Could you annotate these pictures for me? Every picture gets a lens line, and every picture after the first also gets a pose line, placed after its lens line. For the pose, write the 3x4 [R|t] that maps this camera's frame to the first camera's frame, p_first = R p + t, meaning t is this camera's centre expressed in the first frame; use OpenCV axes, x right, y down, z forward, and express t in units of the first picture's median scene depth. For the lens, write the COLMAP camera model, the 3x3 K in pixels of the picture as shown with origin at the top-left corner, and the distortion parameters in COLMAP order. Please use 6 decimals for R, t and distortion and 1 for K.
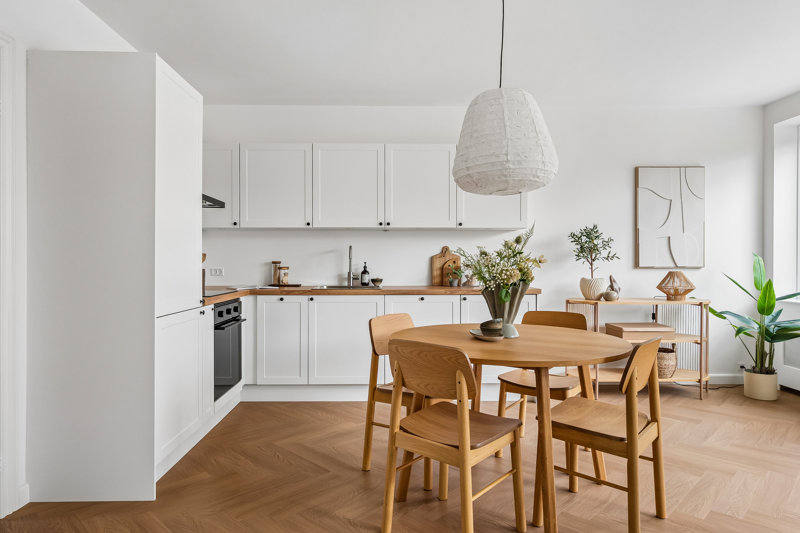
lens RADIAL K [[490.2, 0, 397.8], [0, 490.2, 265.6], [0, 0, 1]] dist [0.003632, -0.001592]
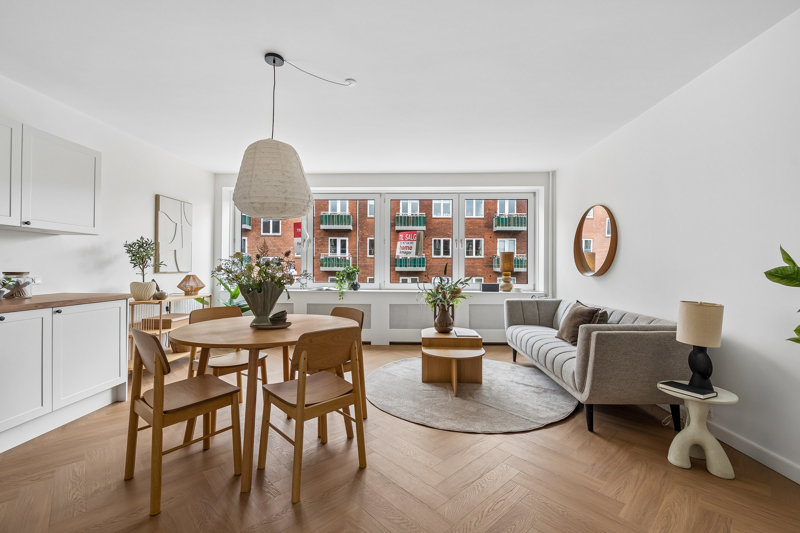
lens RADIAL K [[345.7, 0, 400.8], [0, 345.7, 266.7], [0, 0, 1]] dist [0.007164, 0.000050]
pose [[0.052854, 0.003199, 0.998597, -0.416422], [0.008238, 0.999959, -0.003639, -0.003326], [-0.998568, 0.008419, 0.052825, 0.336264]]
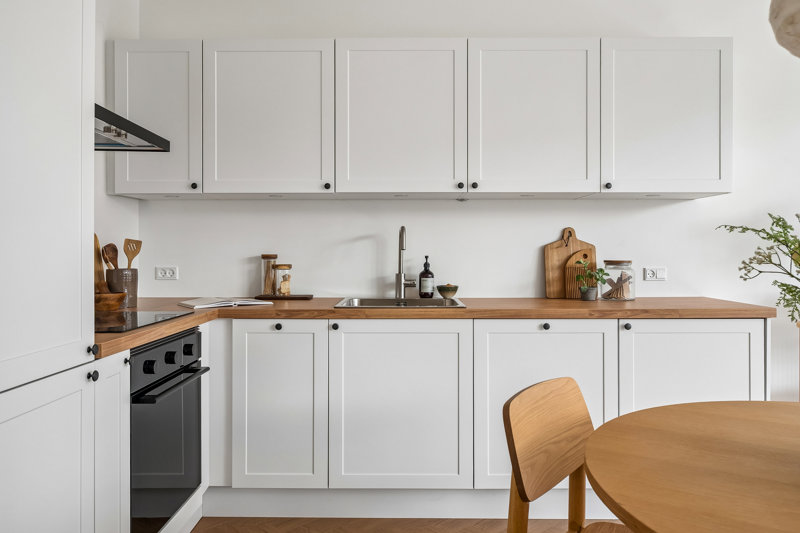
lens RADIAL K [[588.5, 0, 400.5], [0, 588.5, 250.9], [0, 0, 1]] dist [-0.002626, -0.000792]
pose [[0.999567, -0.000754, -0.029411, -0.080107], [0.000329, 0.999895, -0.014456, -0.003234], [0.029419, 0.014440, 0.999463, 0.341060]]
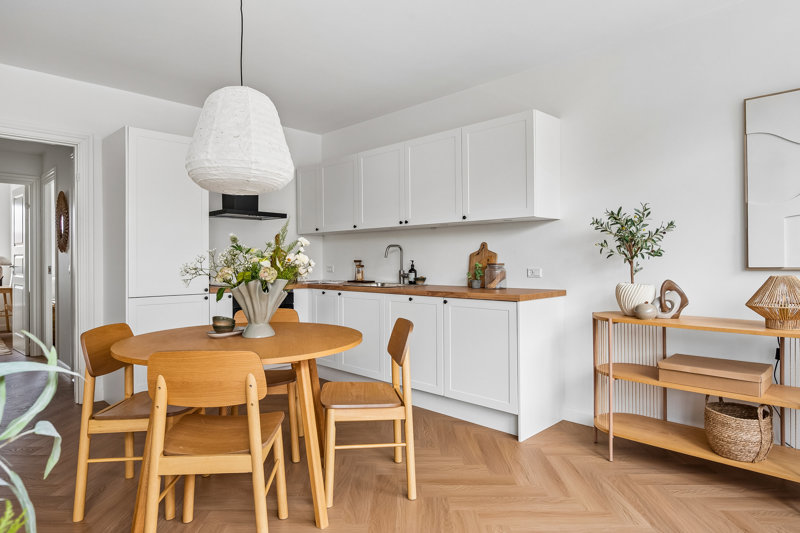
lens RADIAL K [[490.2, 0, 398.6], [0, 490.2, 258.9], [0, 0, 1]] dist [0.003632, -0.001592]
pose [[0.680662, -0.004559, -0.732583, 0.681326], [-0.002533, 0.999960, -0.008576, -0.002004], [0.732593, 0.007693, 0.680624, 0.307791]]
